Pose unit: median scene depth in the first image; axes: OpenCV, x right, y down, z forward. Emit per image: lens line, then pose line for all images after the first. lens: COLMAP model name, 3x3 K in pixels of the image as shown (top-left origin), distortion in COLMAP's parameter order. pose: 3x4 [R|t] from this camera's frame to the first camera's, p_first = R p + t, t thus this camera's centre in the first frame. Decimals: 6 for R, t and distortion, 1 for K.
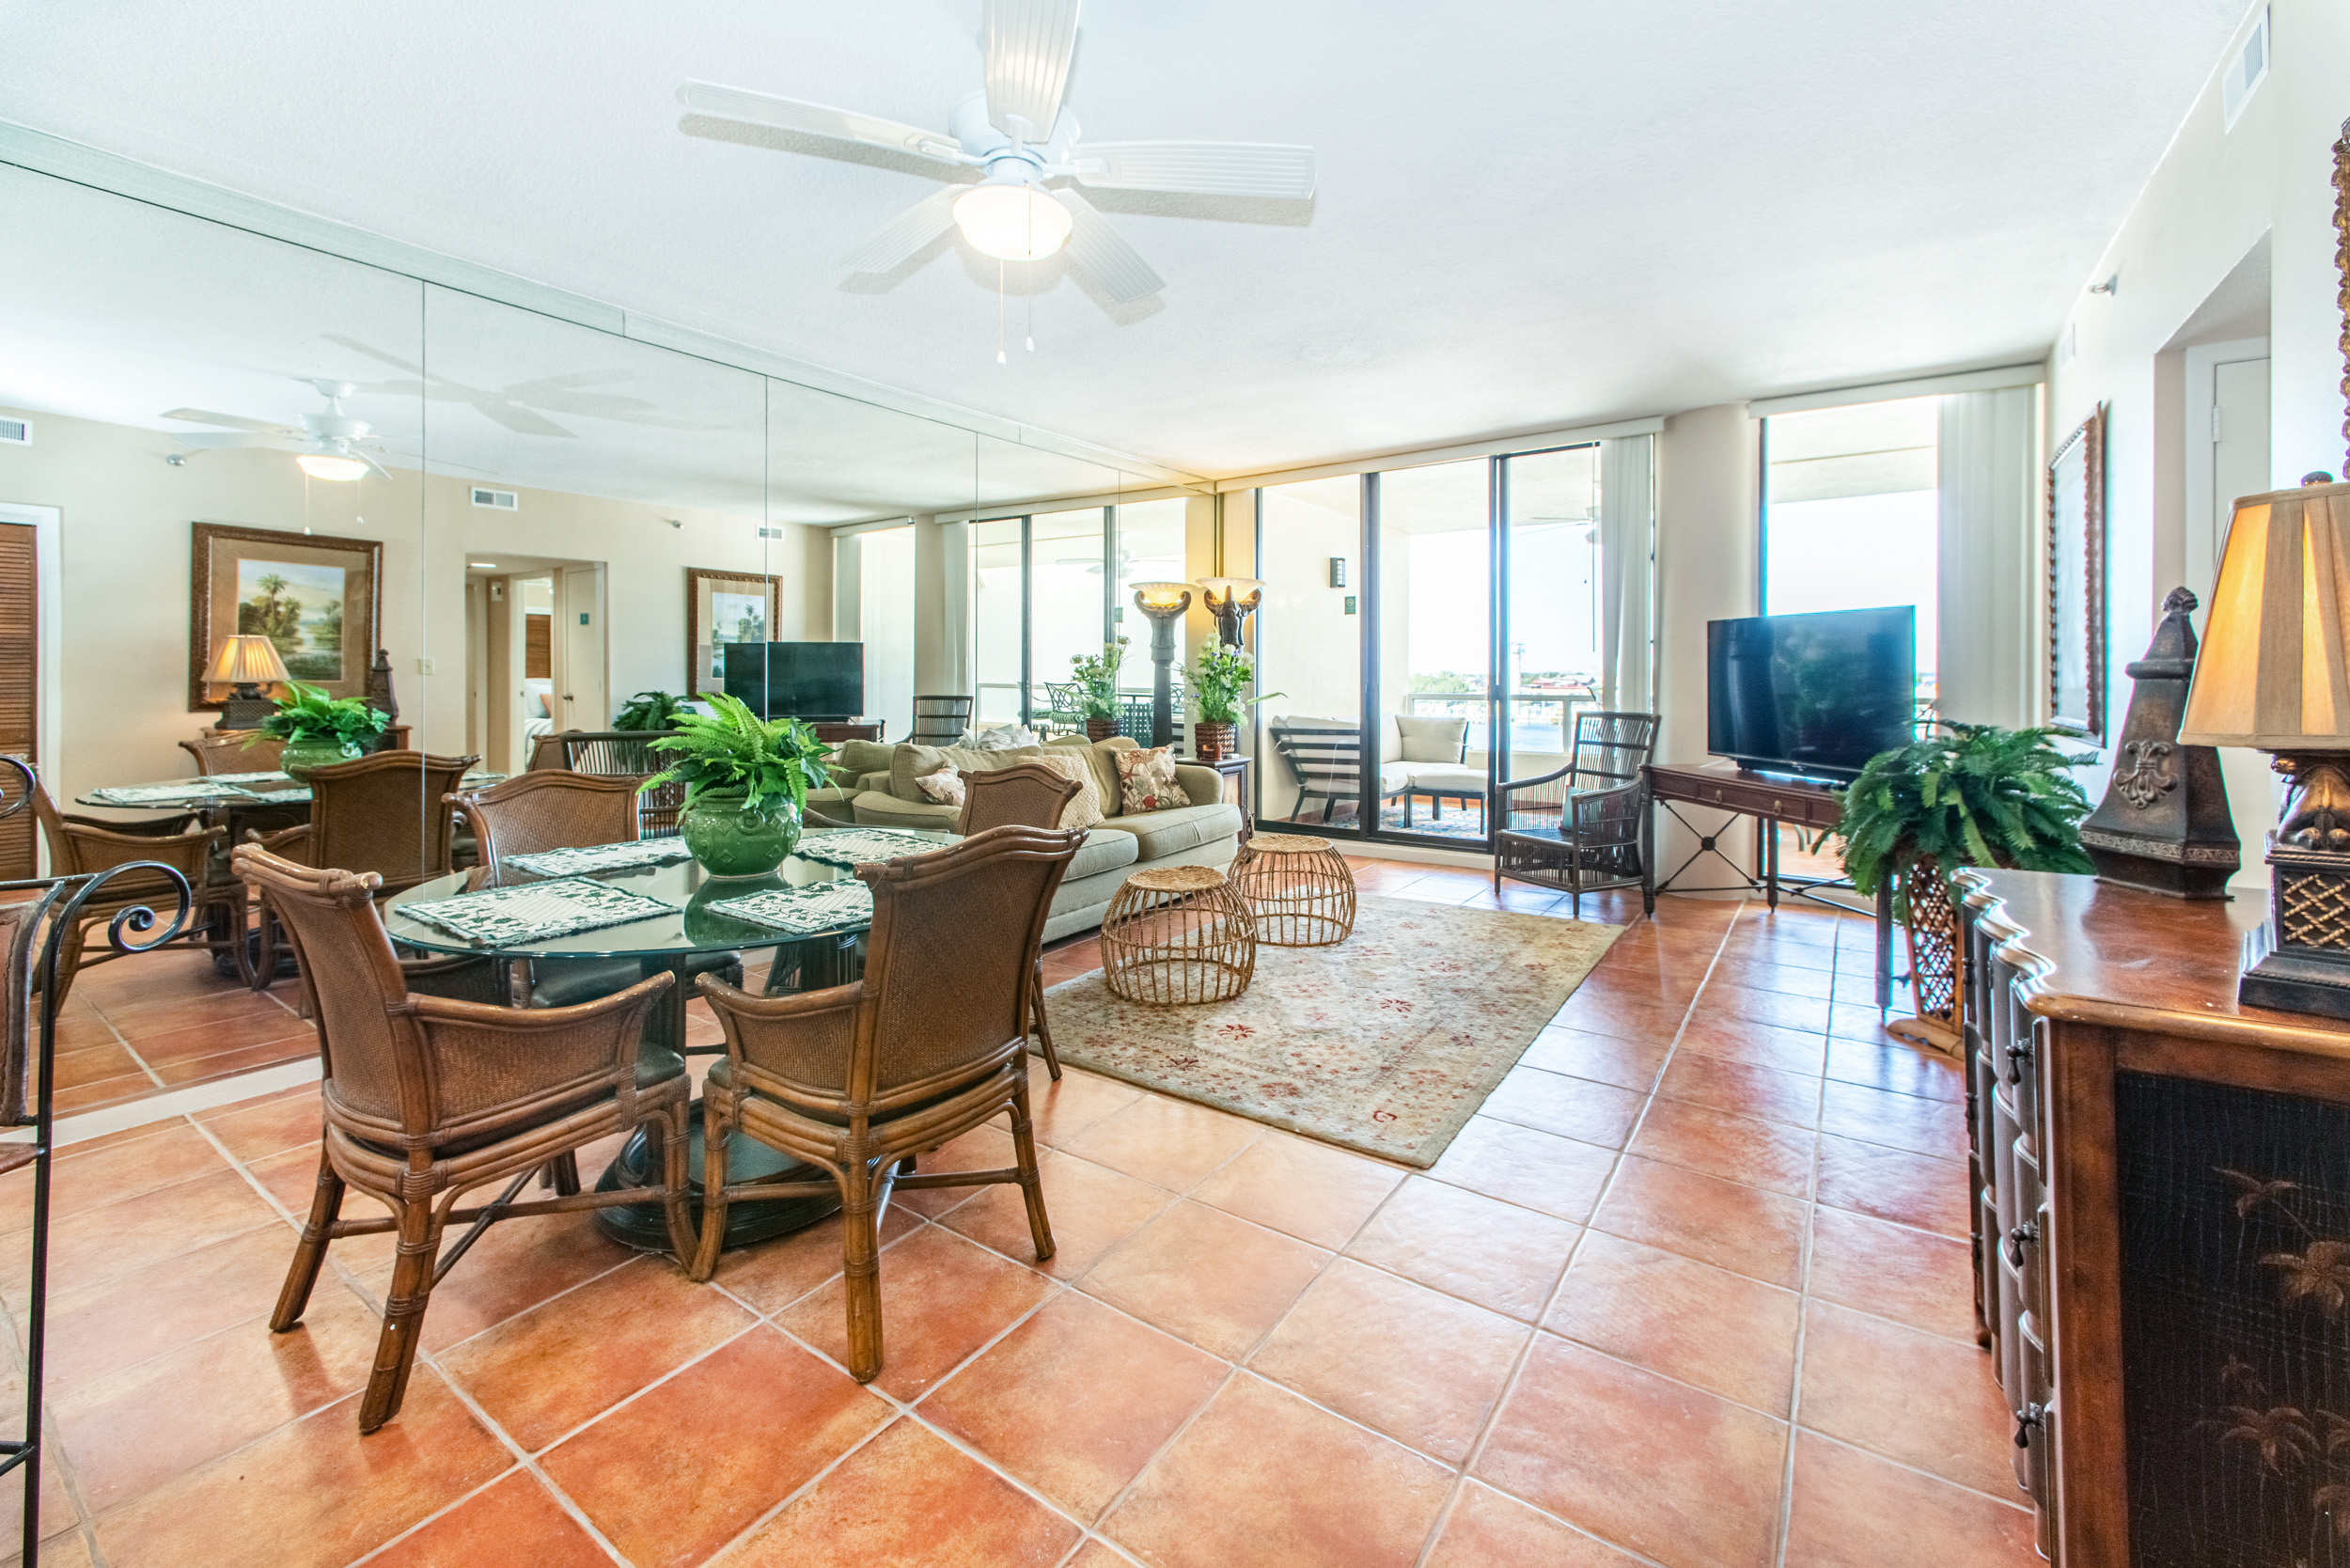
lens RADIAL K [[982.2, 0, 1144.1], [0, 982.2, 678.6], [0, 0, 1]] dist [0.002257, 0.000379]
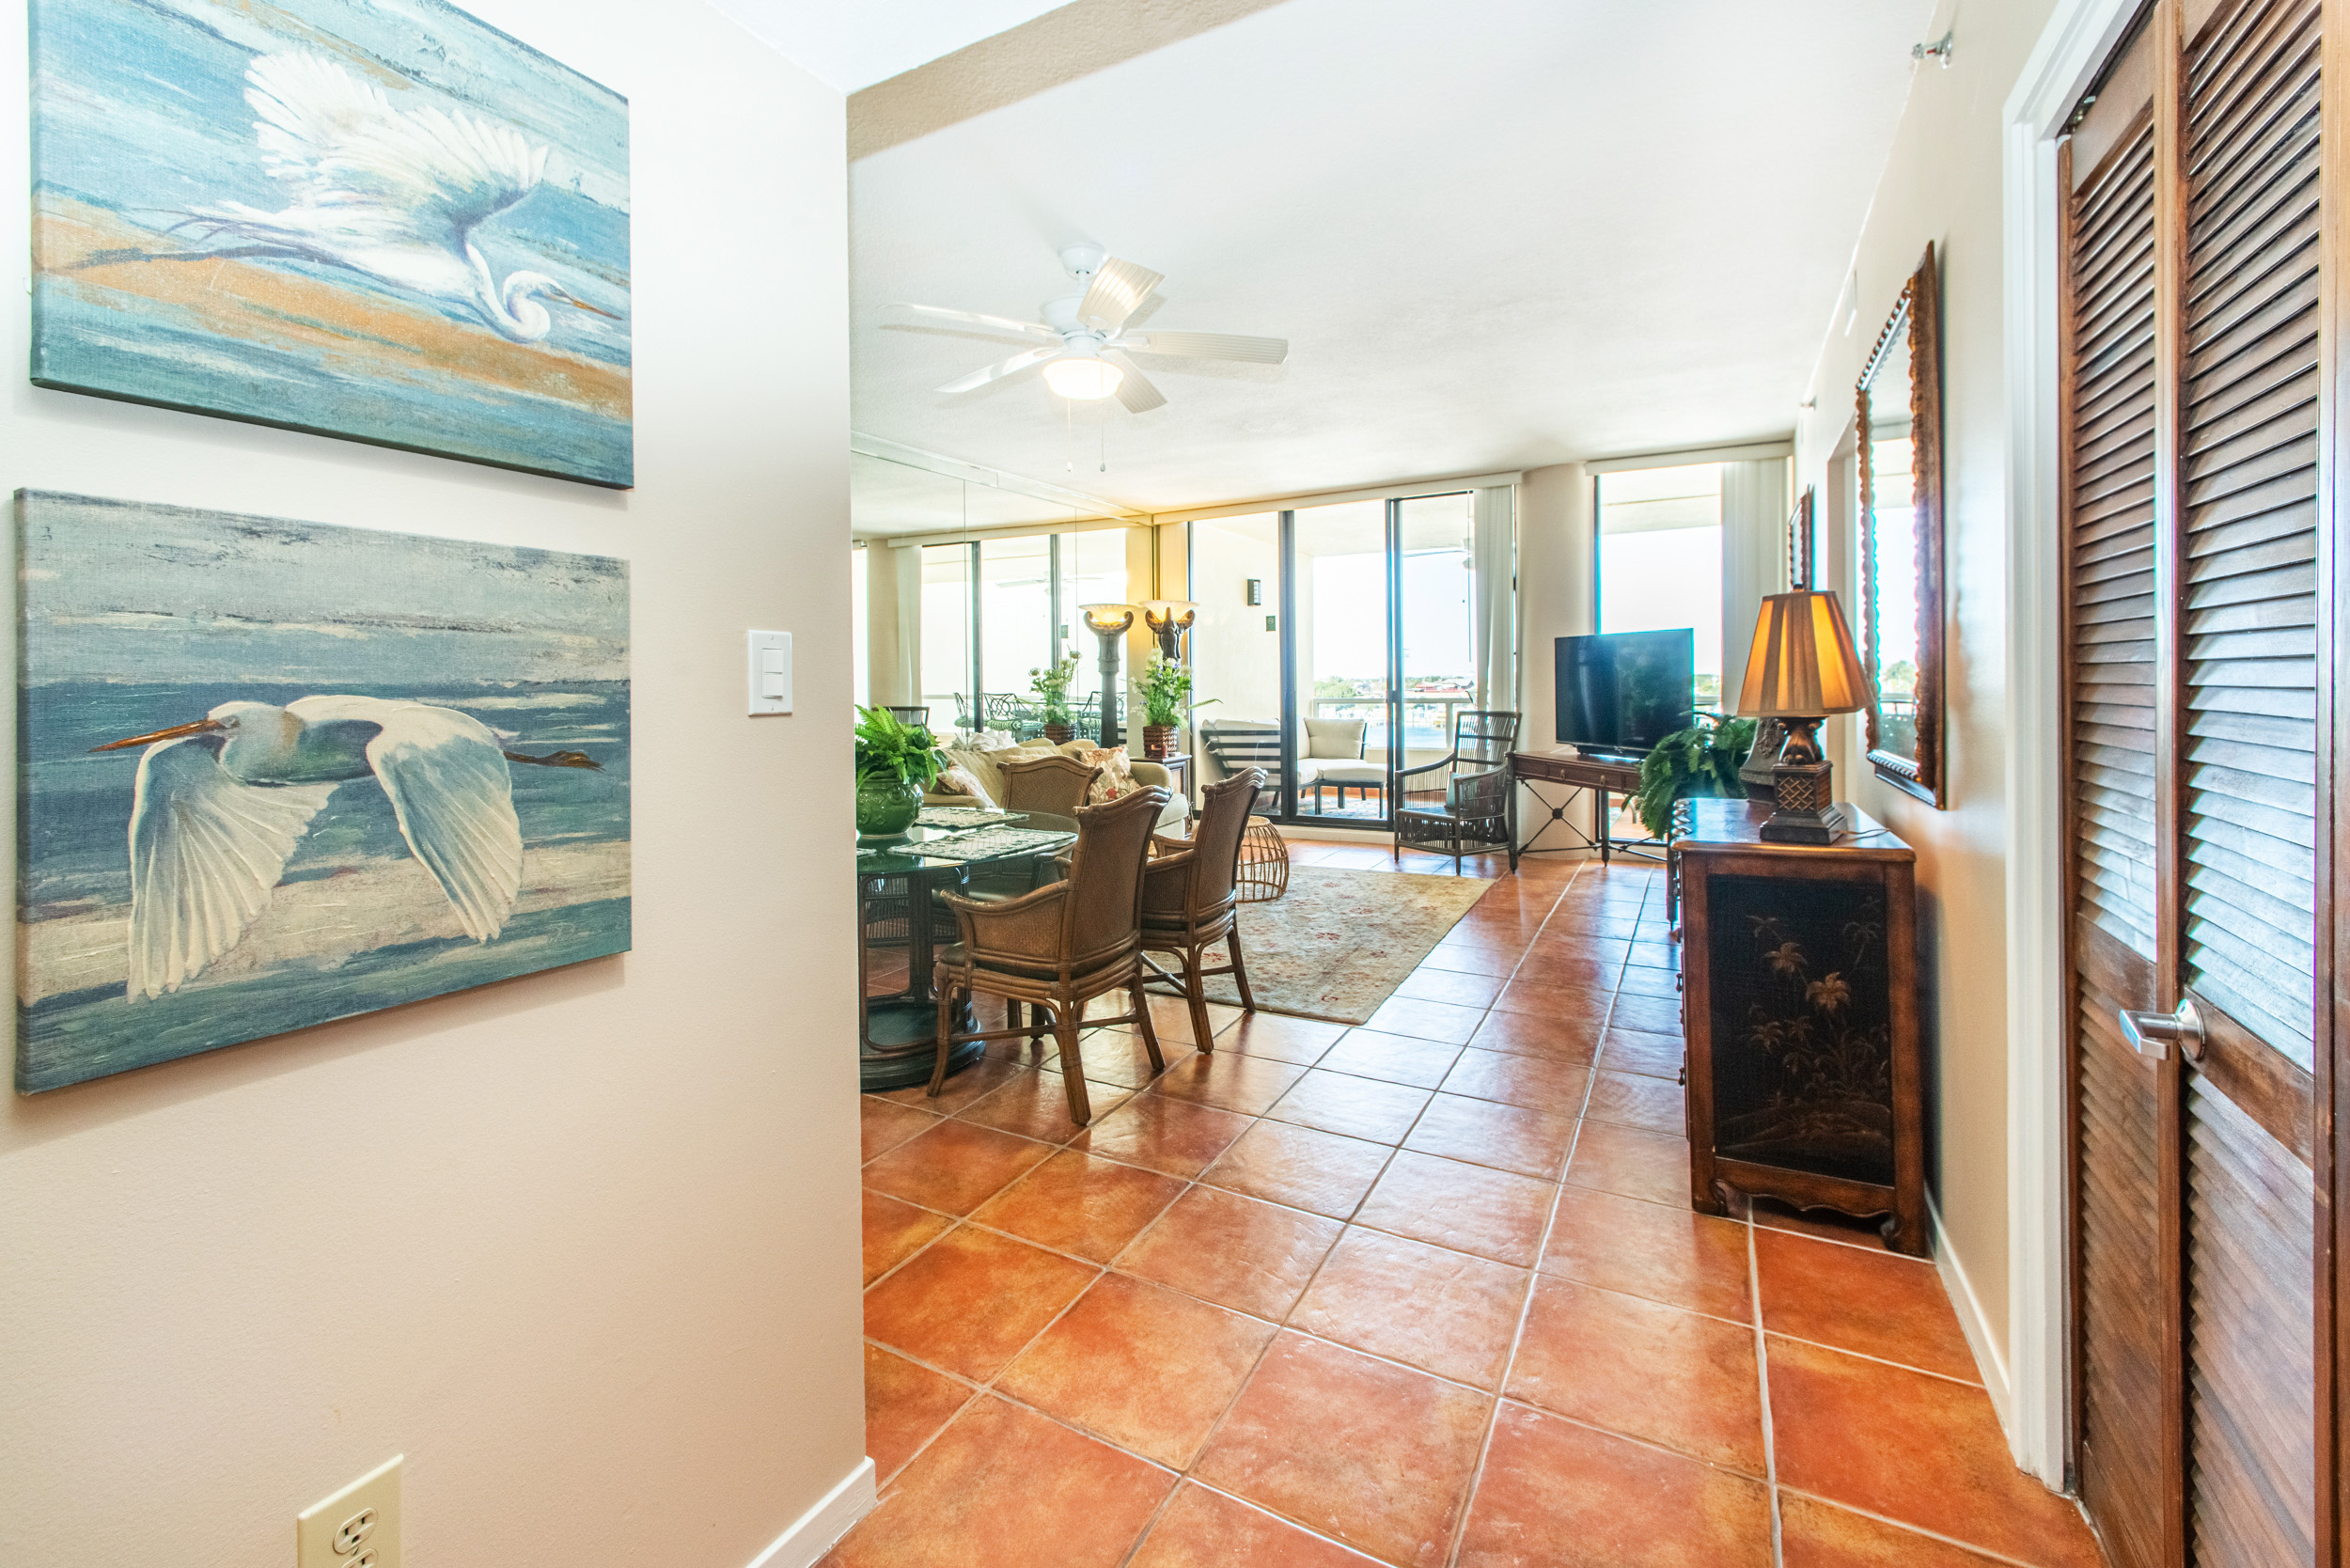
lens RADIAL K [[970.2, 0, 1162.6], [0, 970.2, 692.7], [0, 0, 1]] dist [0.000184, -0.000122]
pose [[0.992727, -0.013344, 0.119646, -0.065464], [0.012610, 0.999897, 0.006889, -0.002215], [-0.119725, -0.005331, 0.992793, -0.149033]]
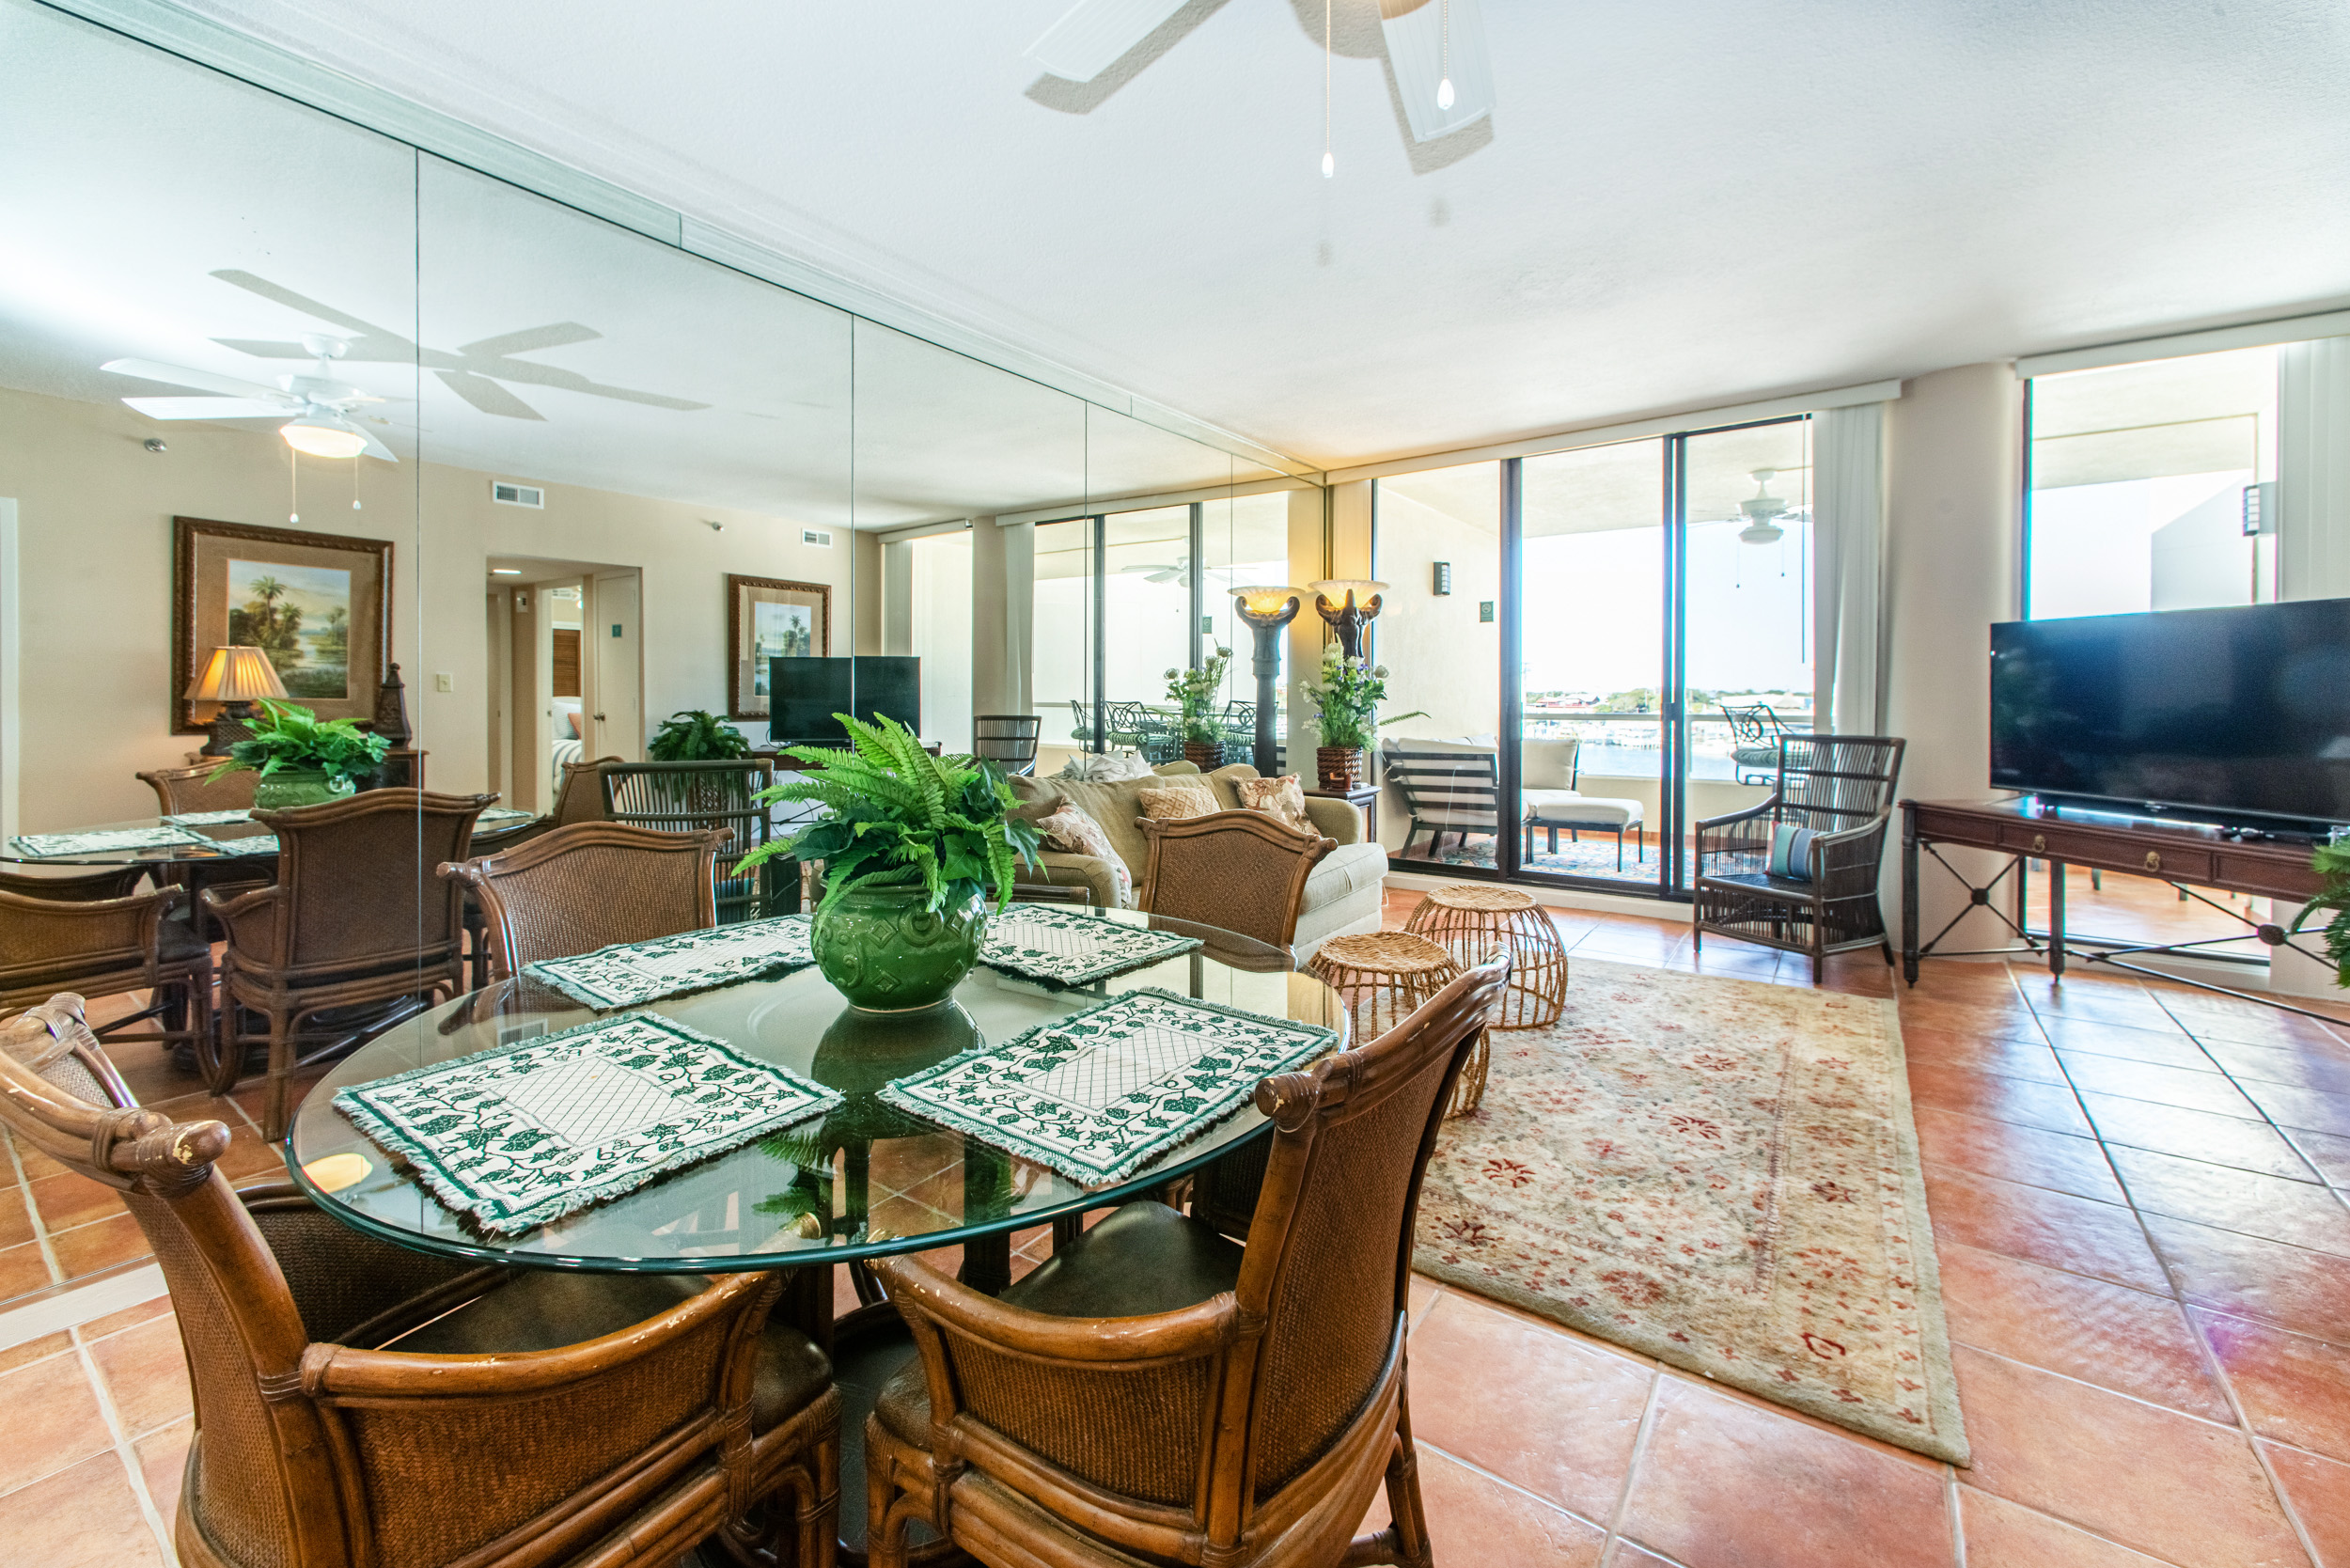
lens RADIAL K [[986.3, 0, 1141.7], [0, 986.3, 702.6], [0, 0, 1]] dist [0.002702, 0.000203]
pose [[0.999735, -0.000544, -0.023013, -0.087400], [0.000664, 0.999986, 0.005217, 0.001439], [0.023010, -0.005231, 0.999722, 0.135940]]
